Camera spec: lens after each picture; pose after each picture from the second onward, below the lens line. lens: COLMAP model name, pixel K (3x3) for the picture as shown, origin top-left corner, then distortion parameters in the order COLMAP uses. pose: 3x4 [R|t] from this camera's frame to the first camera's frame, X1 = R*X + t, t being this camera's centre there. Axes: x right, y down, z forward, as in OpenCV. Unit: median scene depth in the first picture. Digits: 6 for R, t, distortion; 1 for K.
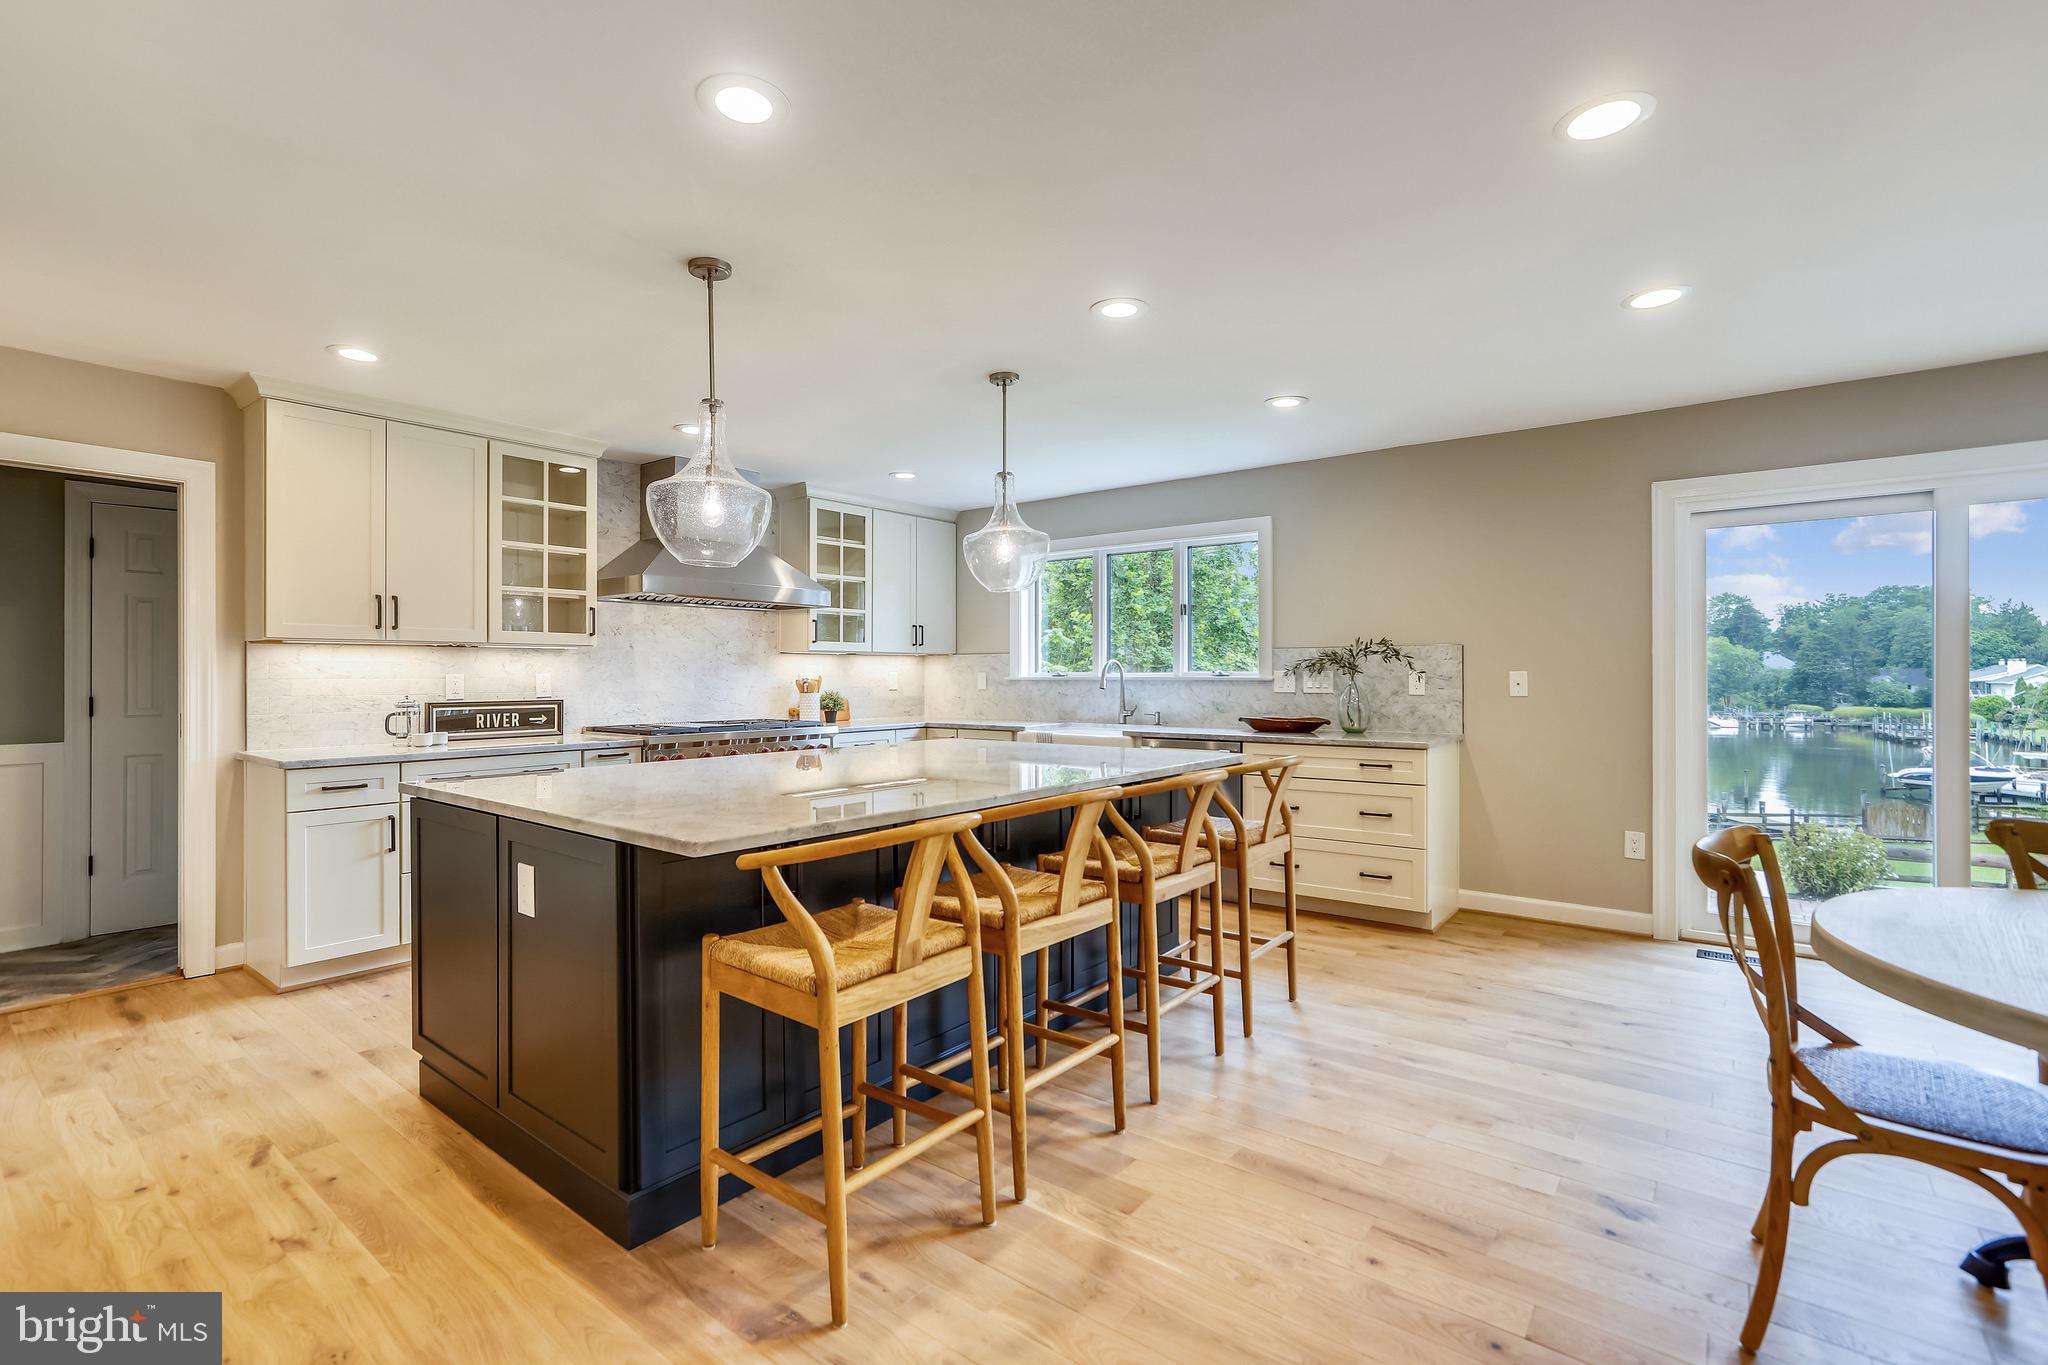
lens RADIAL K [[935.8, 0, 1007.0], [0, 935.8, 676.7], [0, 0, 1]] dist [-0.014207, 0.010073]
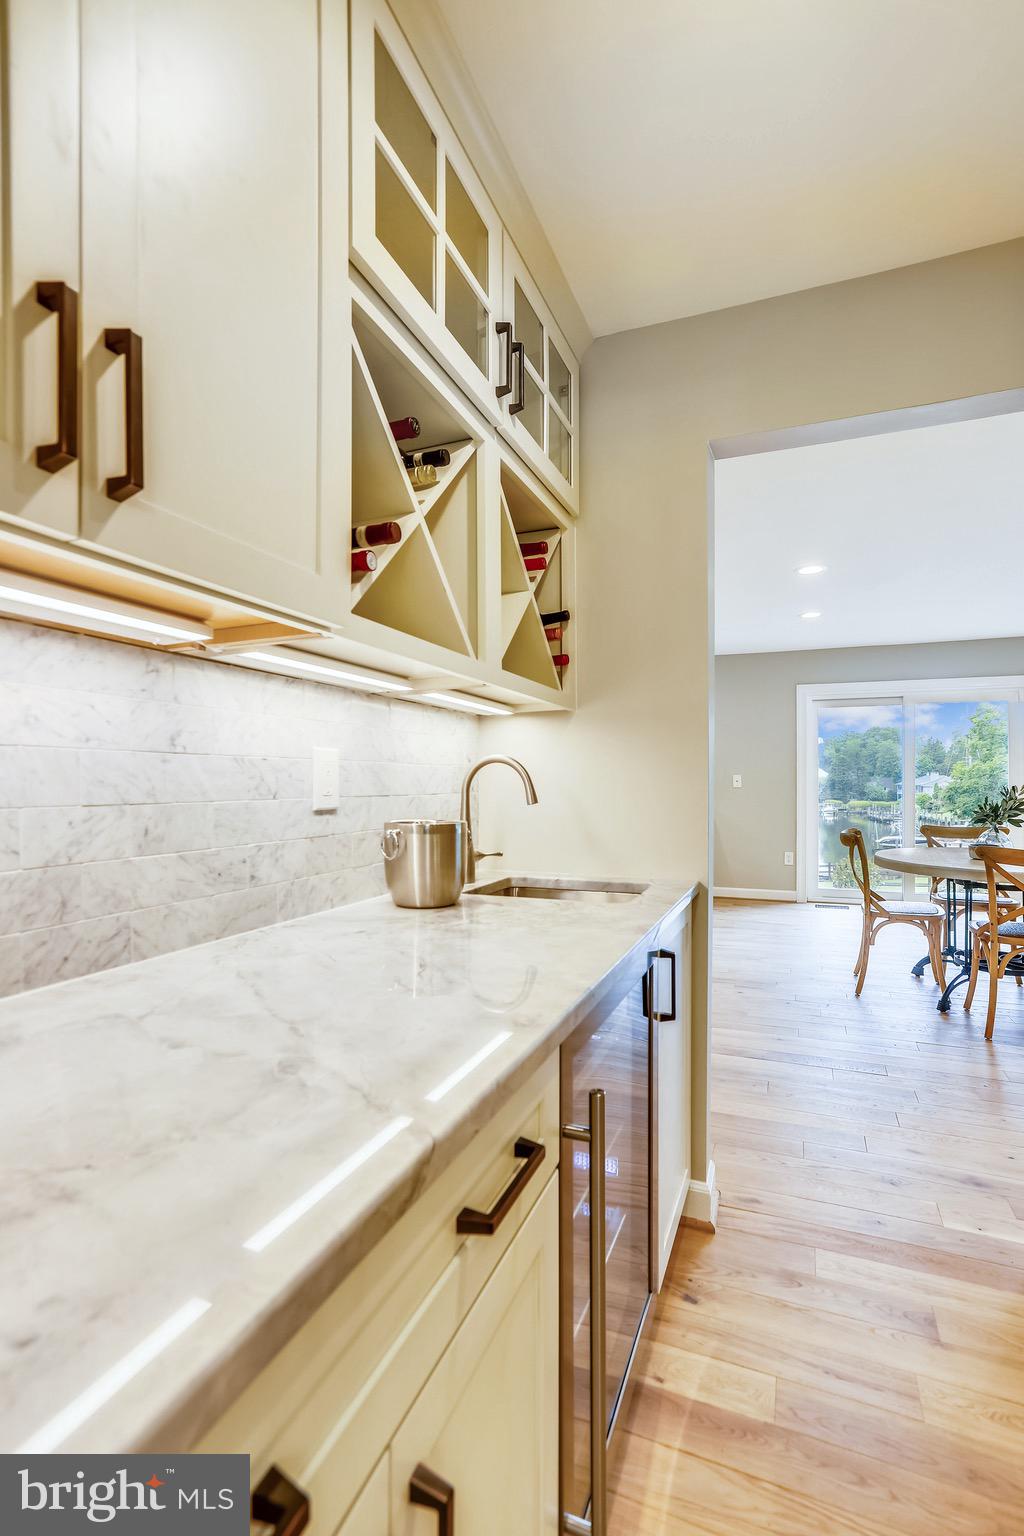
lens RADIAL K [[701.8, 0, 535.7], [0, 701.8, 783.1], [0, 0, 1]] dist [-0.014207, 0.010073]
pose [[0.953442, 0.002992, 0.301562, -0.341125], [-0.003994, 0.999988, 0.002706, 0.010301], [-0.301550, -0.003785, 0.953443, -0.324904]]
